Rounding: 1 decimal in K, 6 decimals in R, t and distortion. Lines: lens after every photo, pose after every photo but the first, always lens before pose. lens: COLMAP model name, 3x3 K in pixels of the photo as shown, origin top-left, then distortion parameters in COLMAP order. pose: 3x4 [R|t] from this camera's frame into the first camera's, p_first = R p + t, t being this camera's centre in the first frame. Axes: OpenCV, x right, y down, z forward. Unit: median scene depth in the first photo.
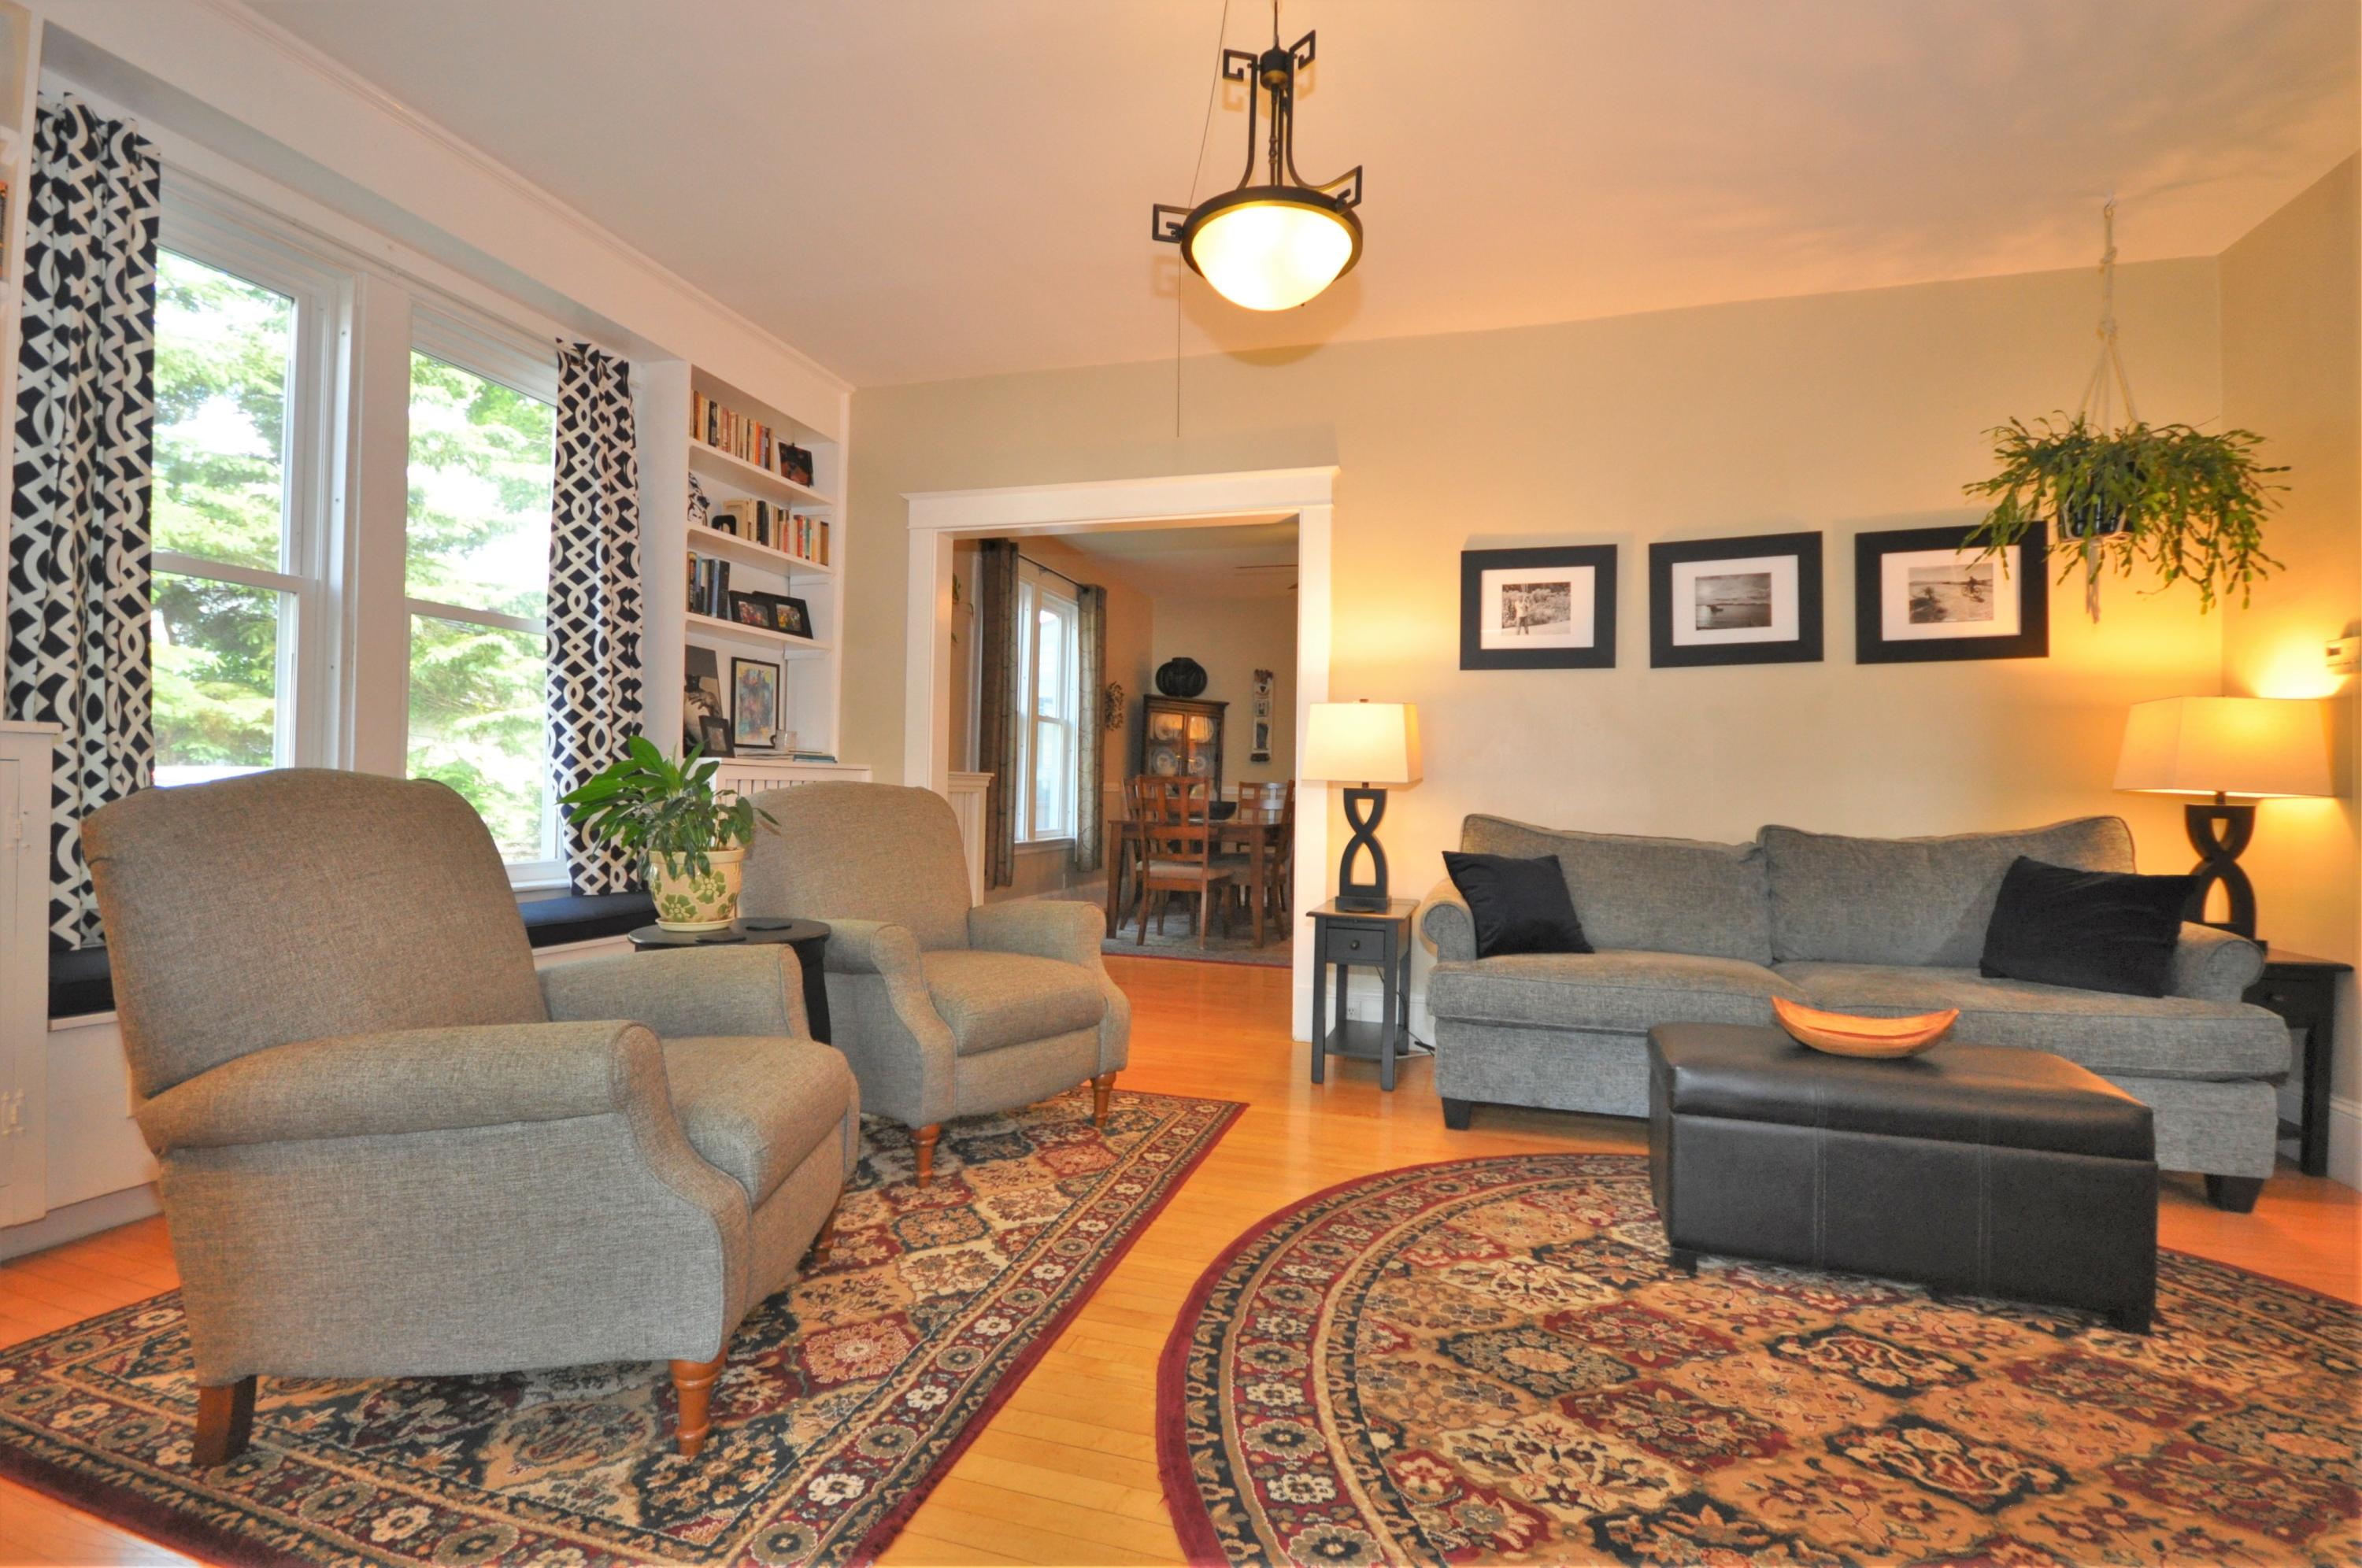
lens RADIAL K [[1060.8, 0, 1200.0], [0, 1060.8, 779.0], [0, 0, 1]] dist [0.010701, -0.012110]
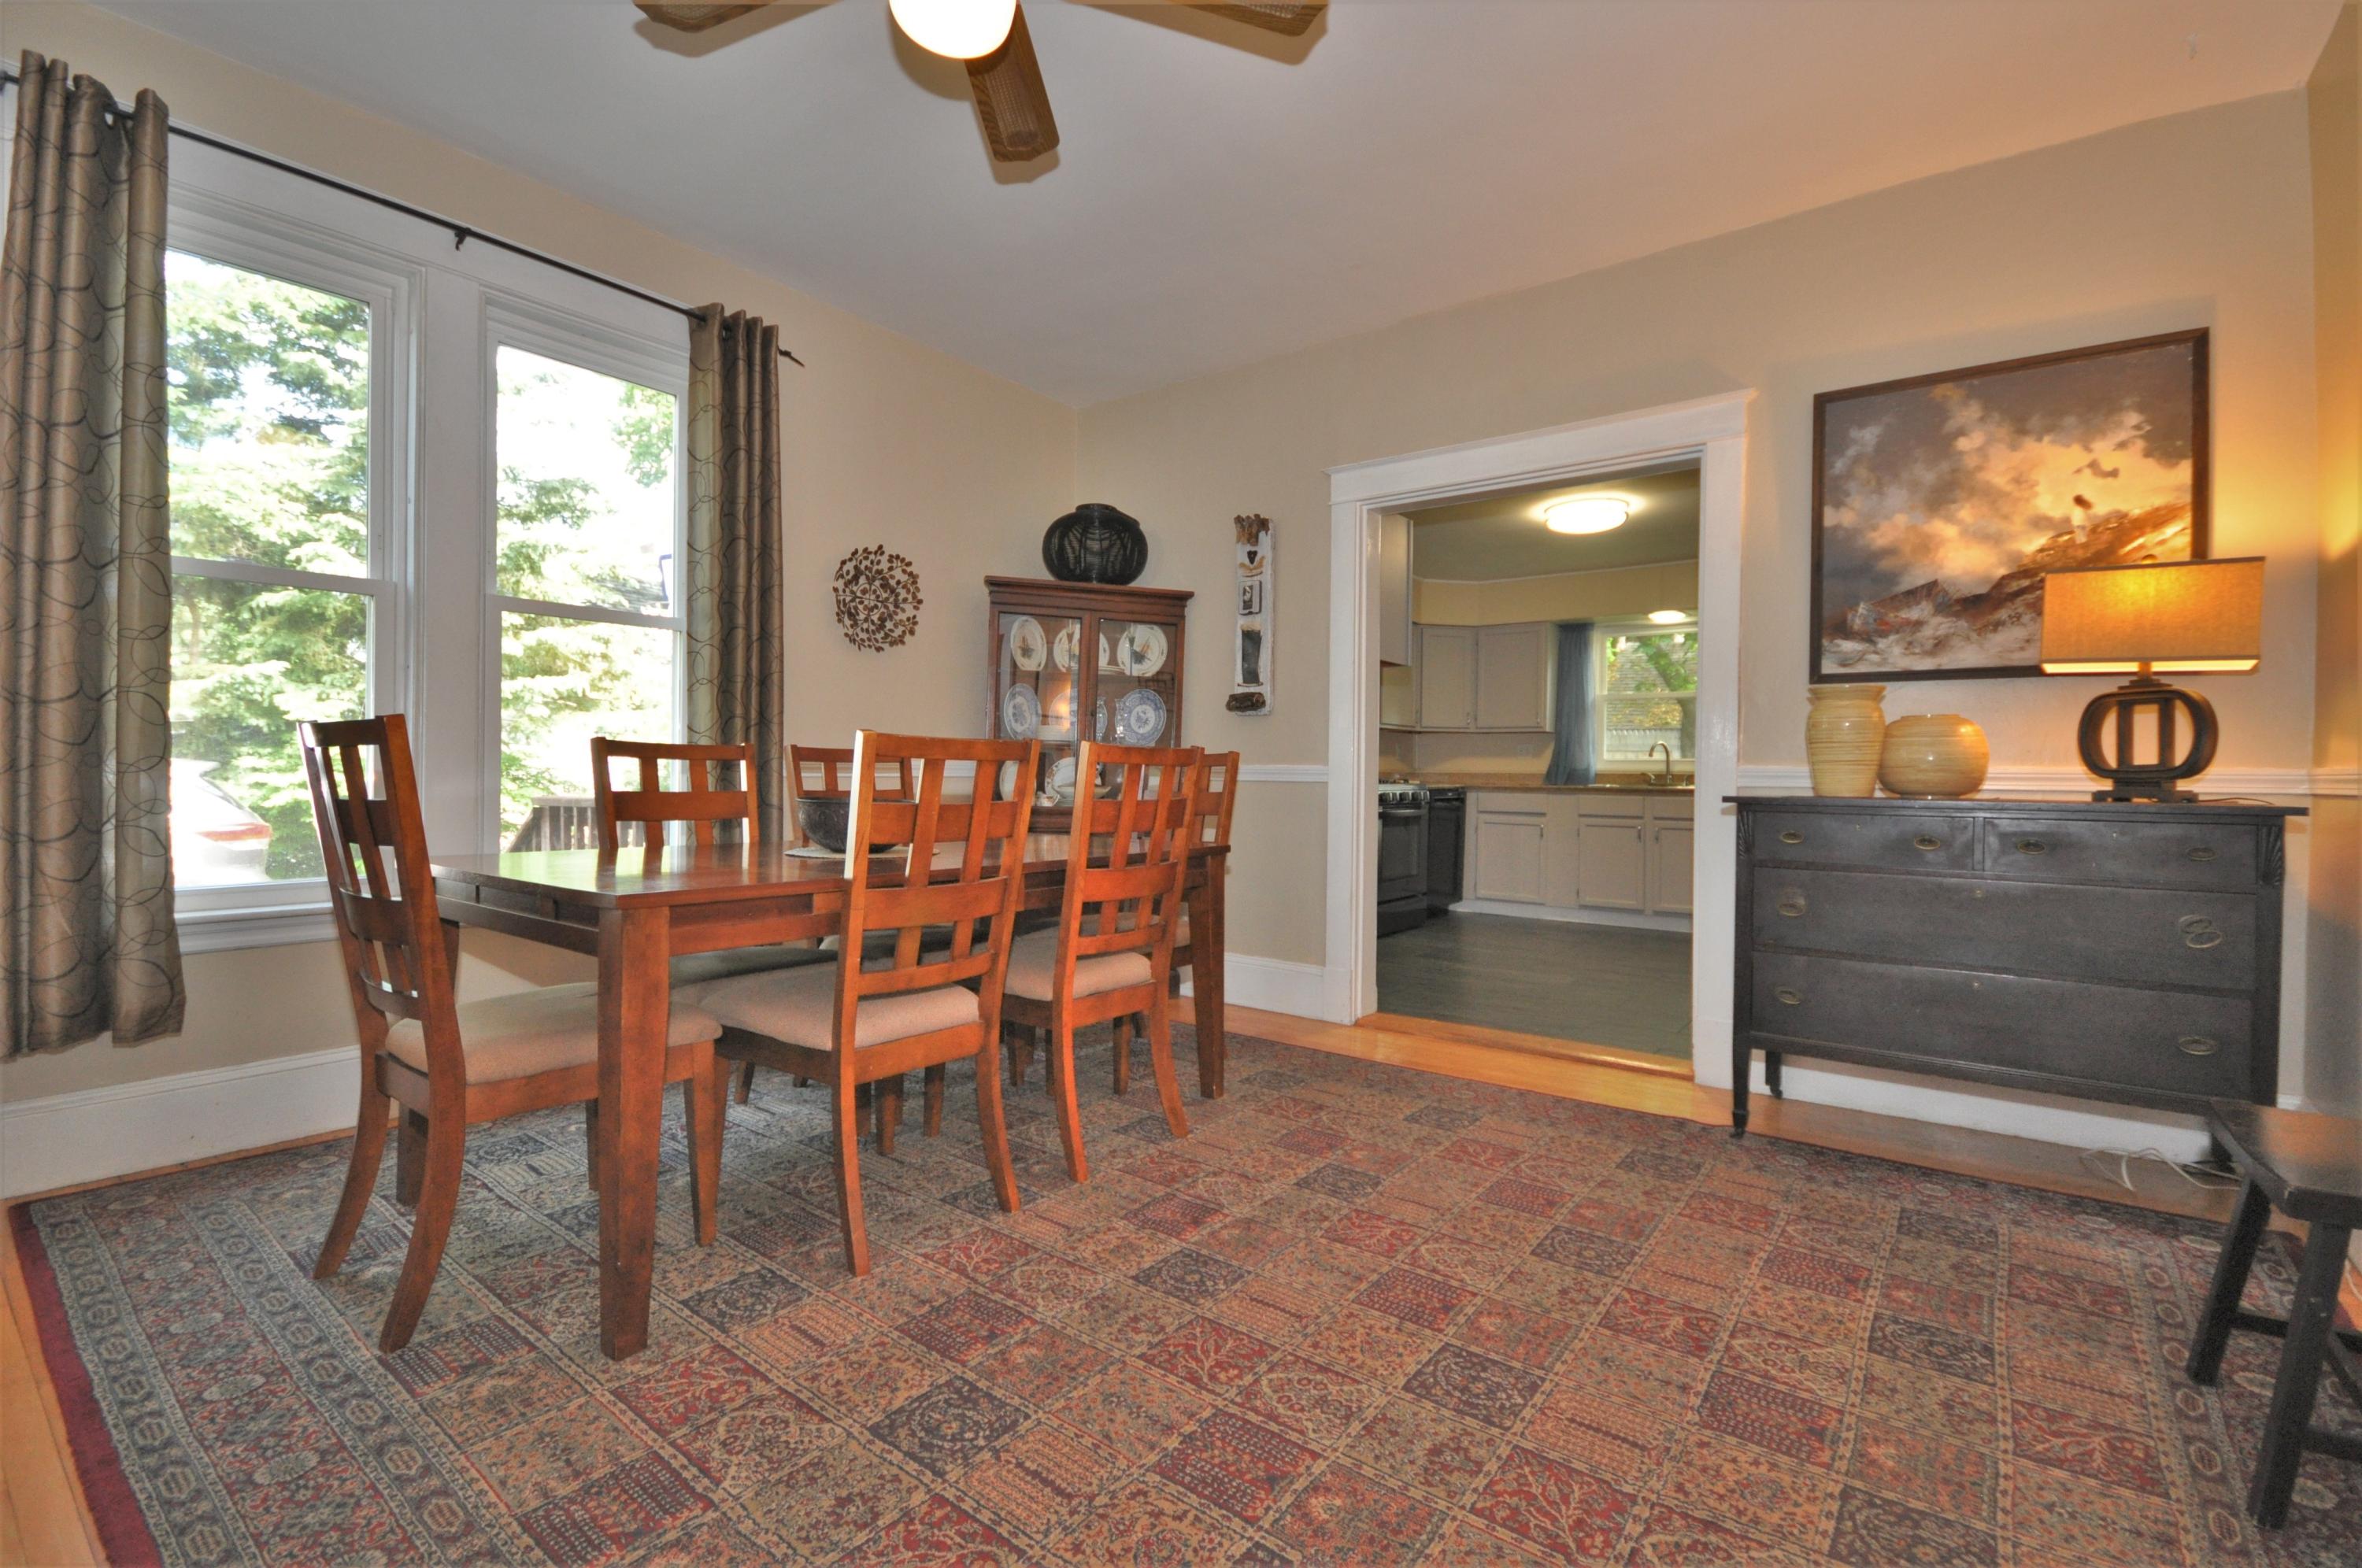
lens RADIAL K [[1042.1, 0, 1179.5], [0, 1042.1, 770.8], [0, 0, 1]] dist [0.012173, -0.010399]
pose [[0.934173, -0.007354, -0.356744, 0.751819], [0.009768, 0.999940, 0.004966, 0.027446], [0.356686, -0.008123, 0.934189, 2.182521]]
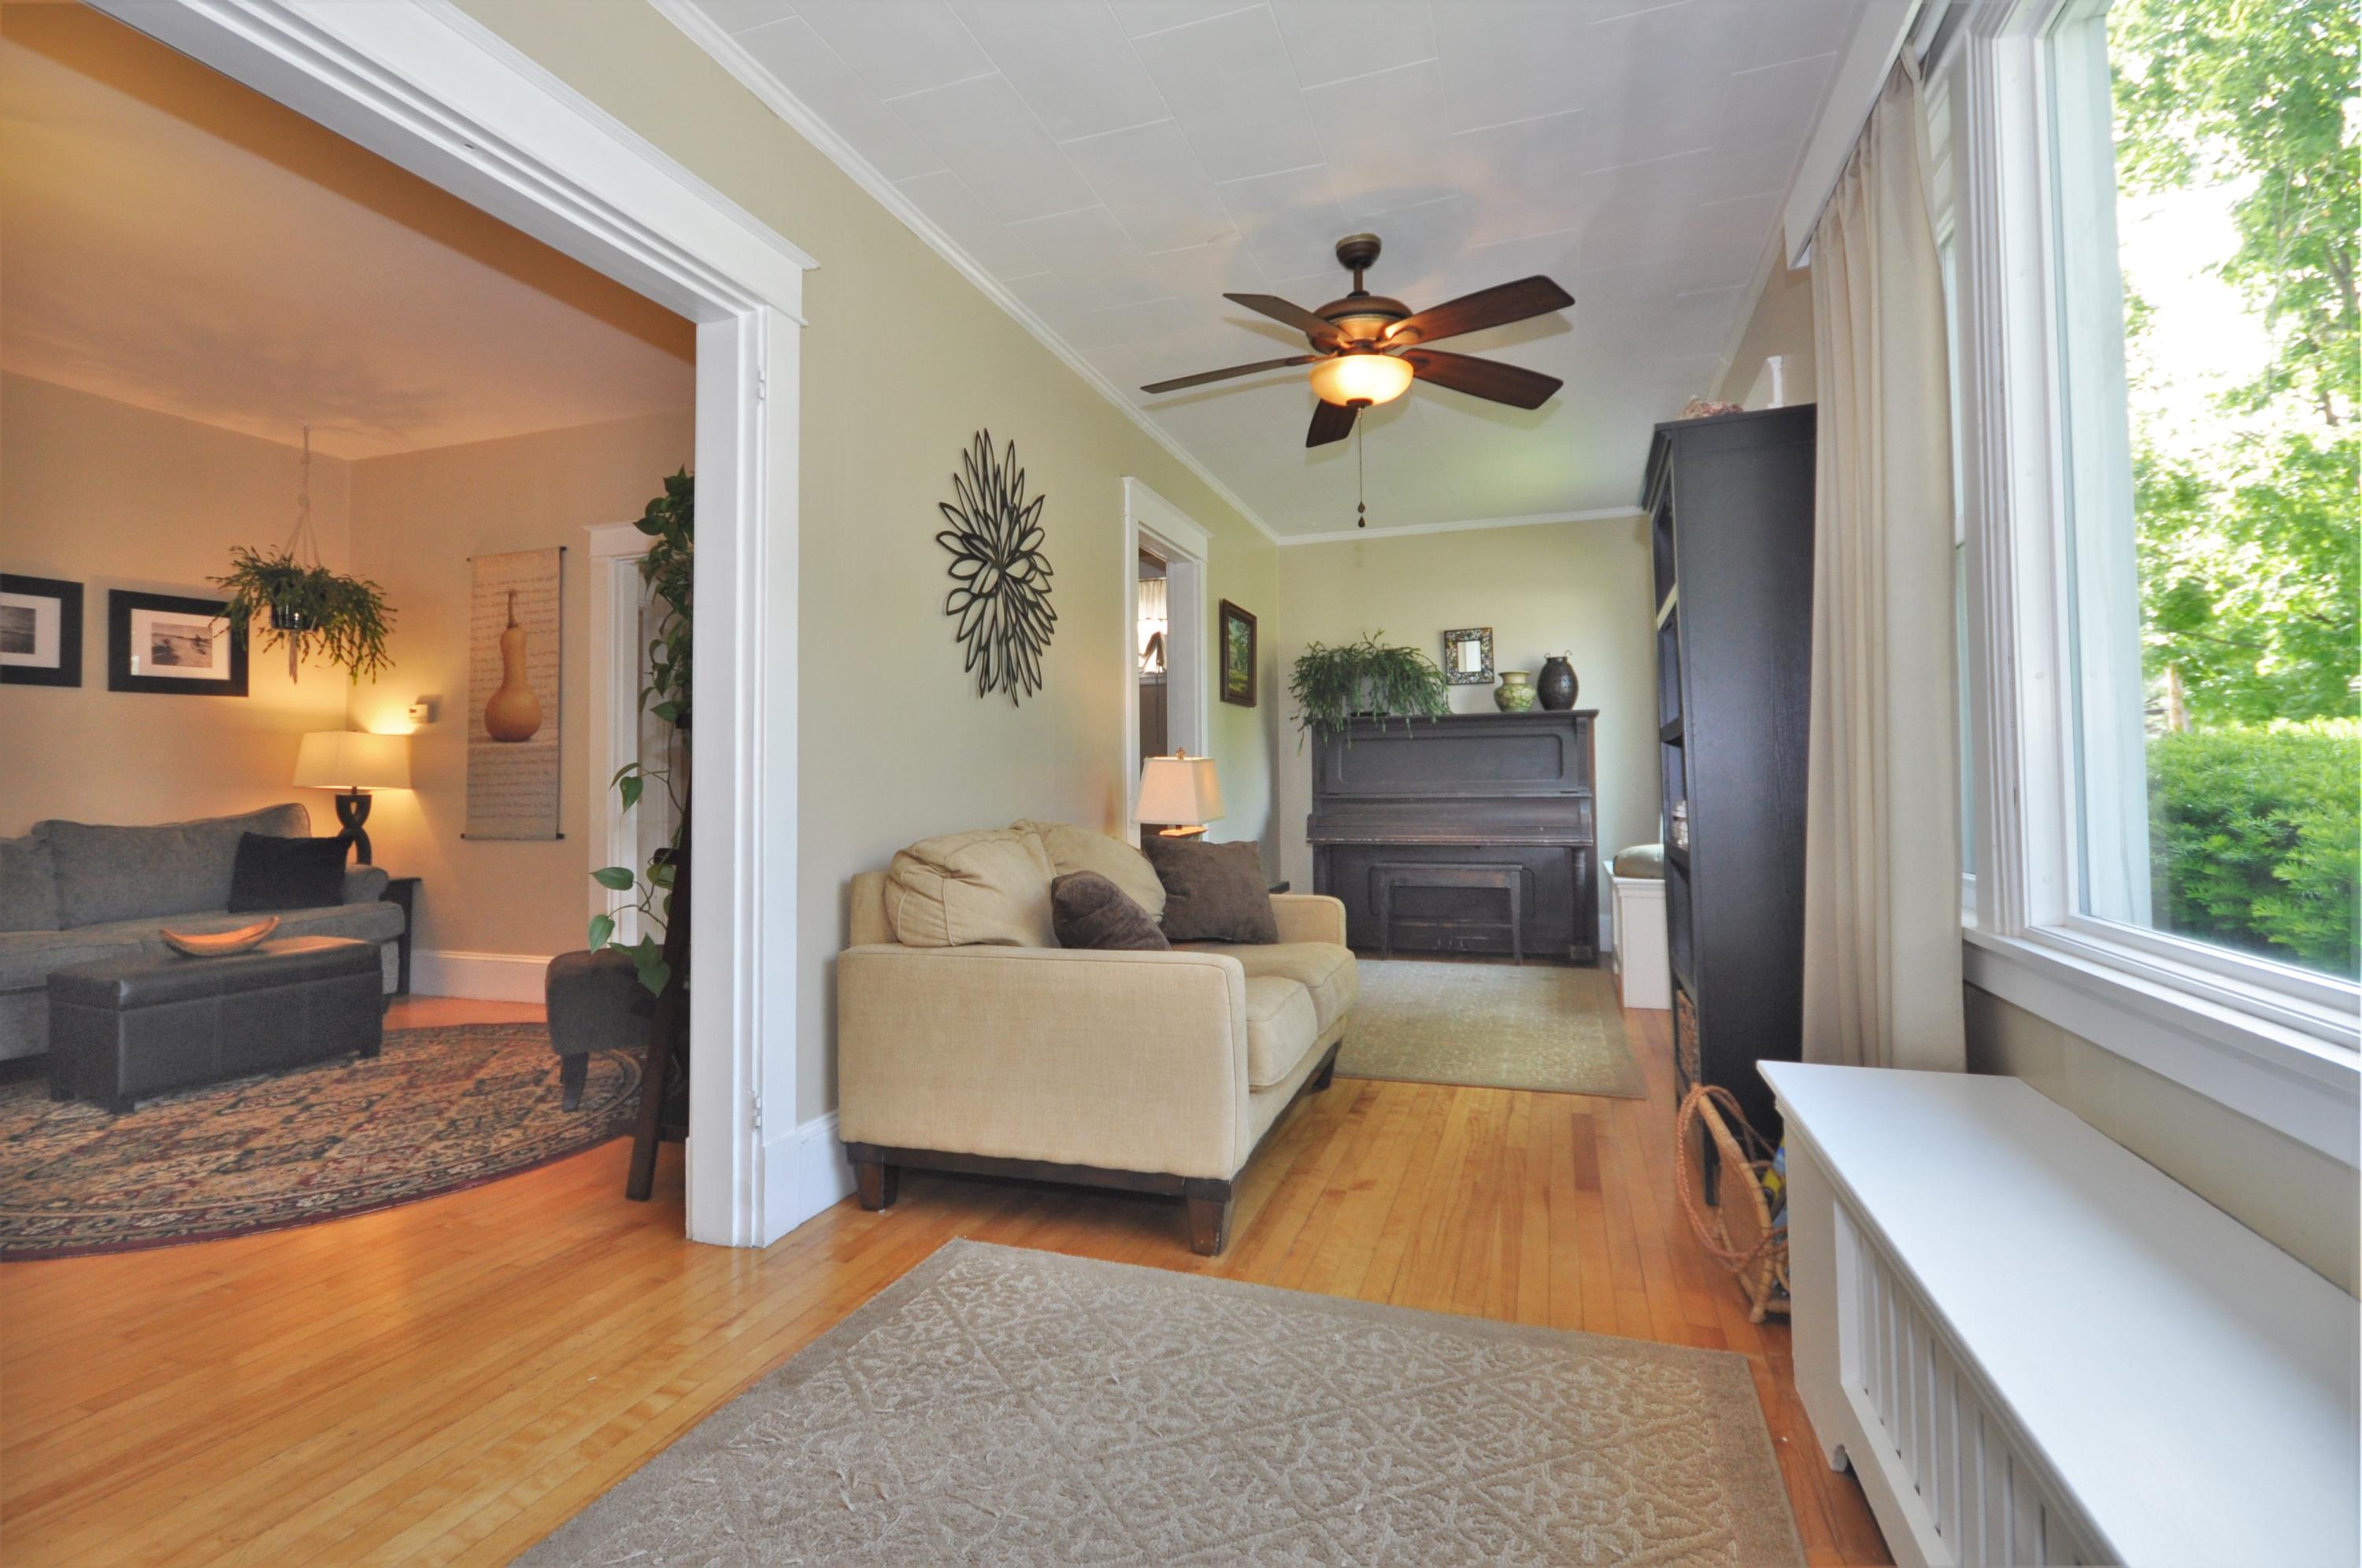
lens RADIAL K [[1095.8, 0, 1145.9], [0, 1095.8, 739.8], [0, 0, 1]] dist [0.008964, -0.014407]
pose [[0.072065, 0.021092, 0.997177, -0.950339], [0.000980, 0.999774, -0.021218, -0.032829], [-0.997399, 0.002506, 0.072028, -0.534813]]
